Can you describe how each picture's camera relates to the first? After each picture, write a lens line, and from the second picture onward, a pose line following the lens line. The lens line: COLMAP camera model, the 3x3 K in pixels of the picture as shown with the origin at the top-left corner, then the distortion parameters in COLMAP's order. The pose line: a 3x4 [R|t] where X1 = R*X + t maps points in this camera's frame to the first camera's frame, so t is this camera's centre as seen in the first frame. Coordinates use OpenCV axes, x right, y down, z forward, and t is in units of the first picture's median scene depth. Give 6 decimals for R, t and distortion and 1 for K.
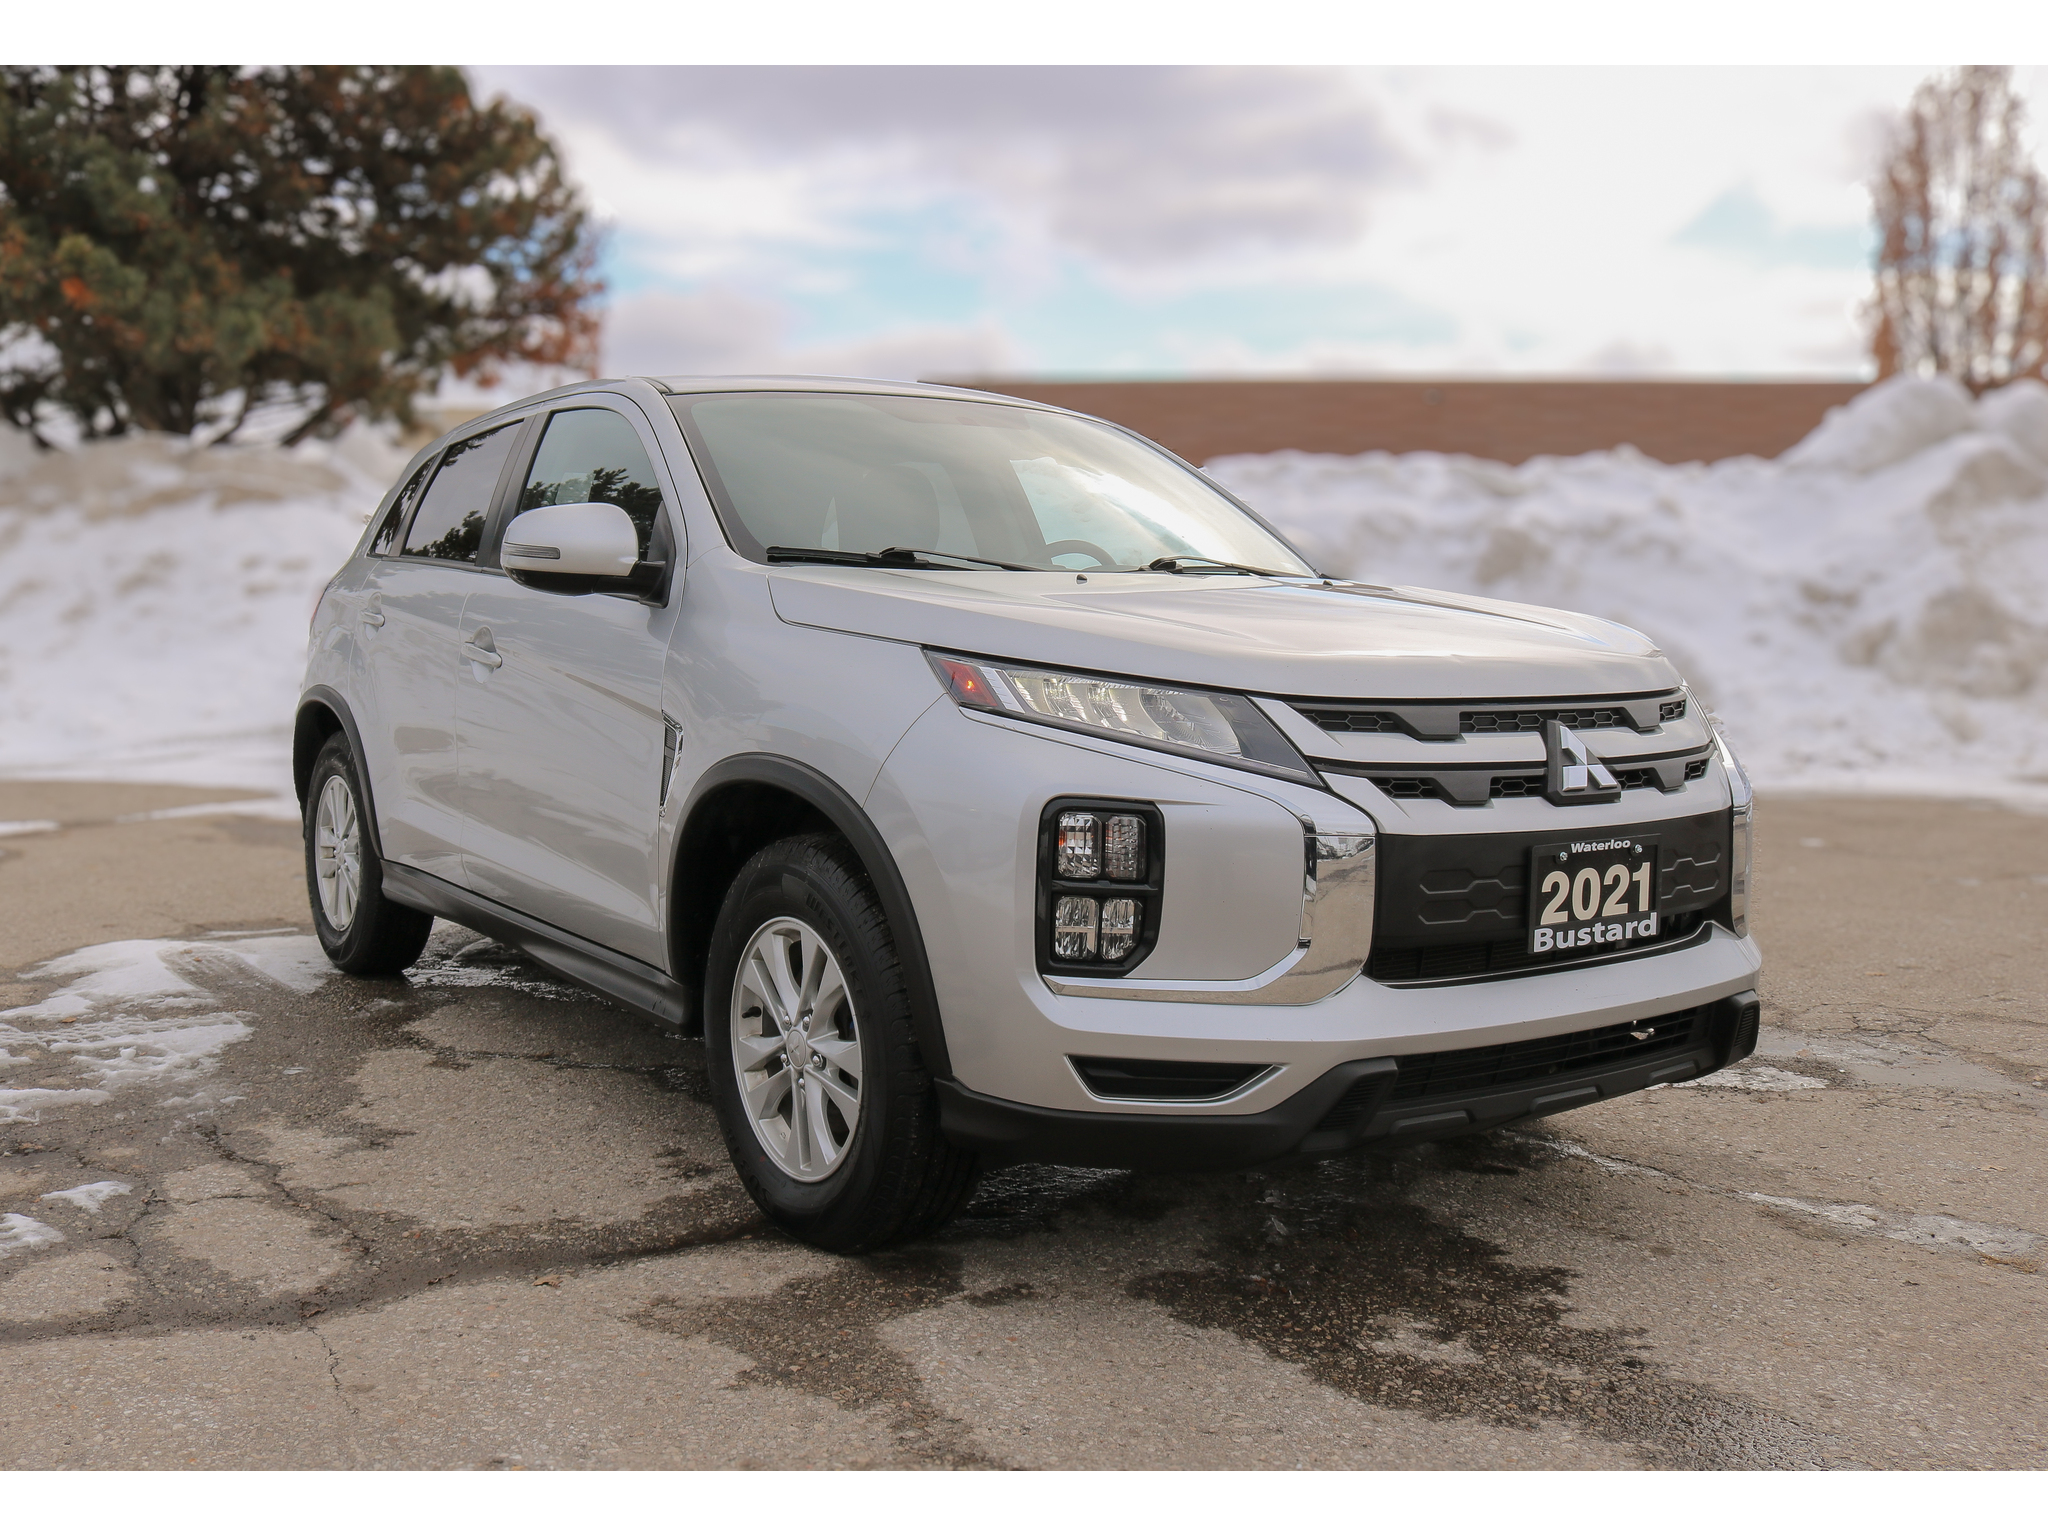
lens RADIAL K [[1976.7, 0, 1023.7], [0, 1976.7, 709.0], [0, 0, 1]] dist [-0.122945, 0.009260]
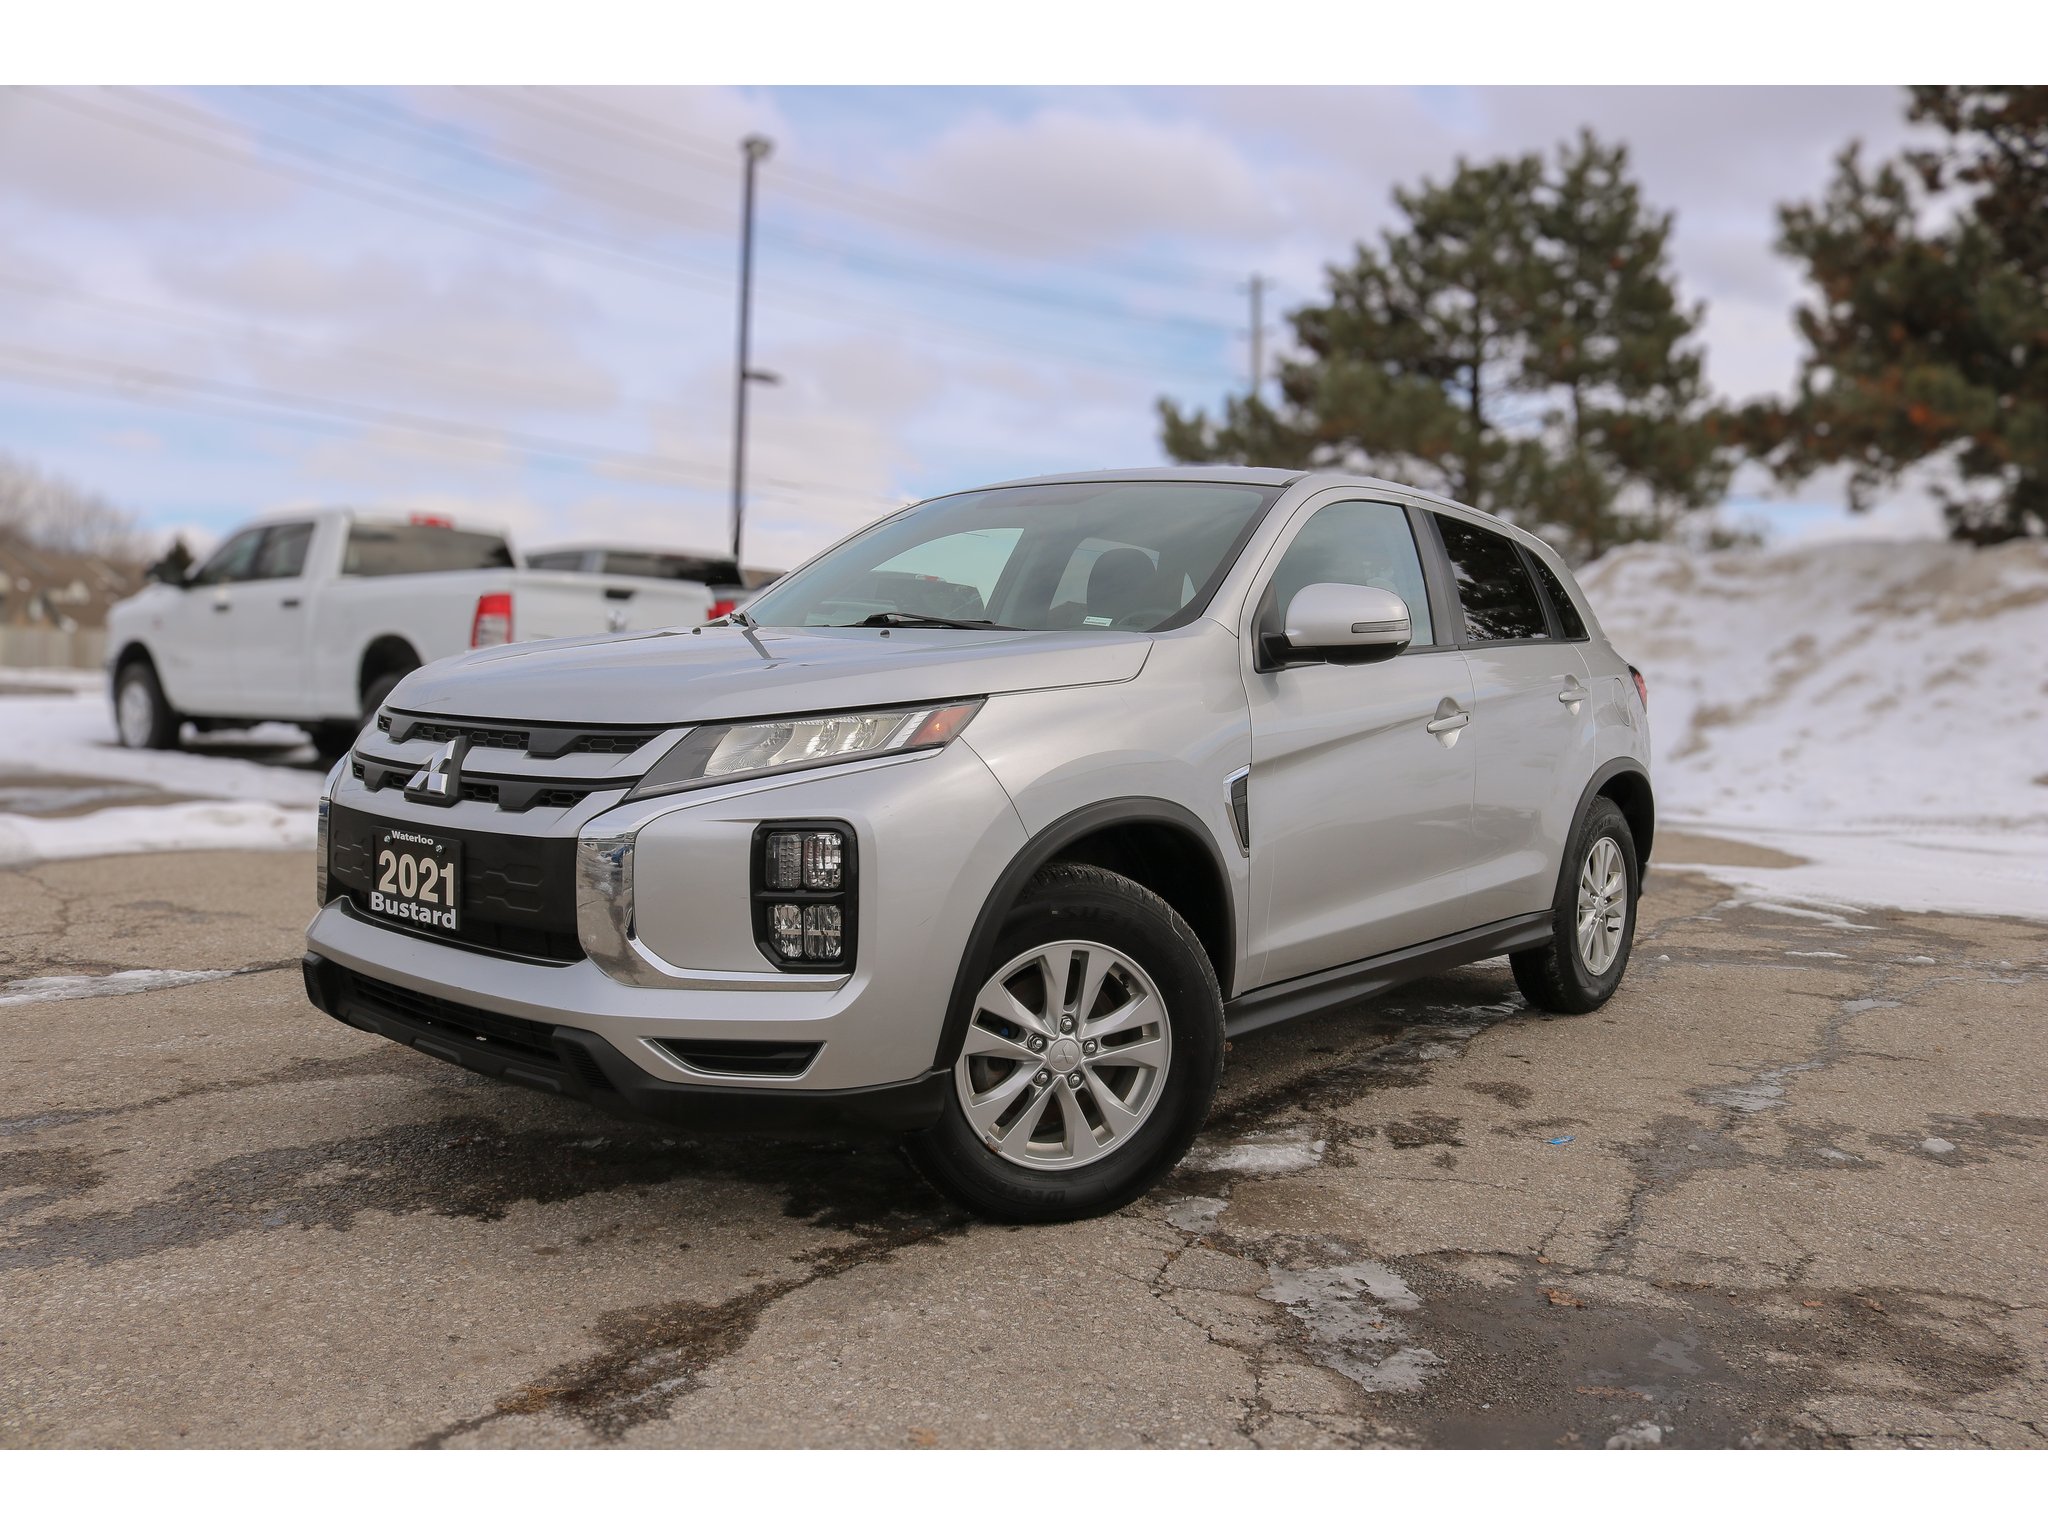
lens RADIAL K [[1758.3, 0, 1024.0], [0, 1758.3, 768.0], [0, 0, 1]] dist [-0.133640, 0.005684]
pose [[0.252085, 0.057004, -0.966025, 1.407136], [-0.079125, 0.996135, 0.038133, -0.043108], [0.964465, 0.066824, 0.255622, 1.080997]]
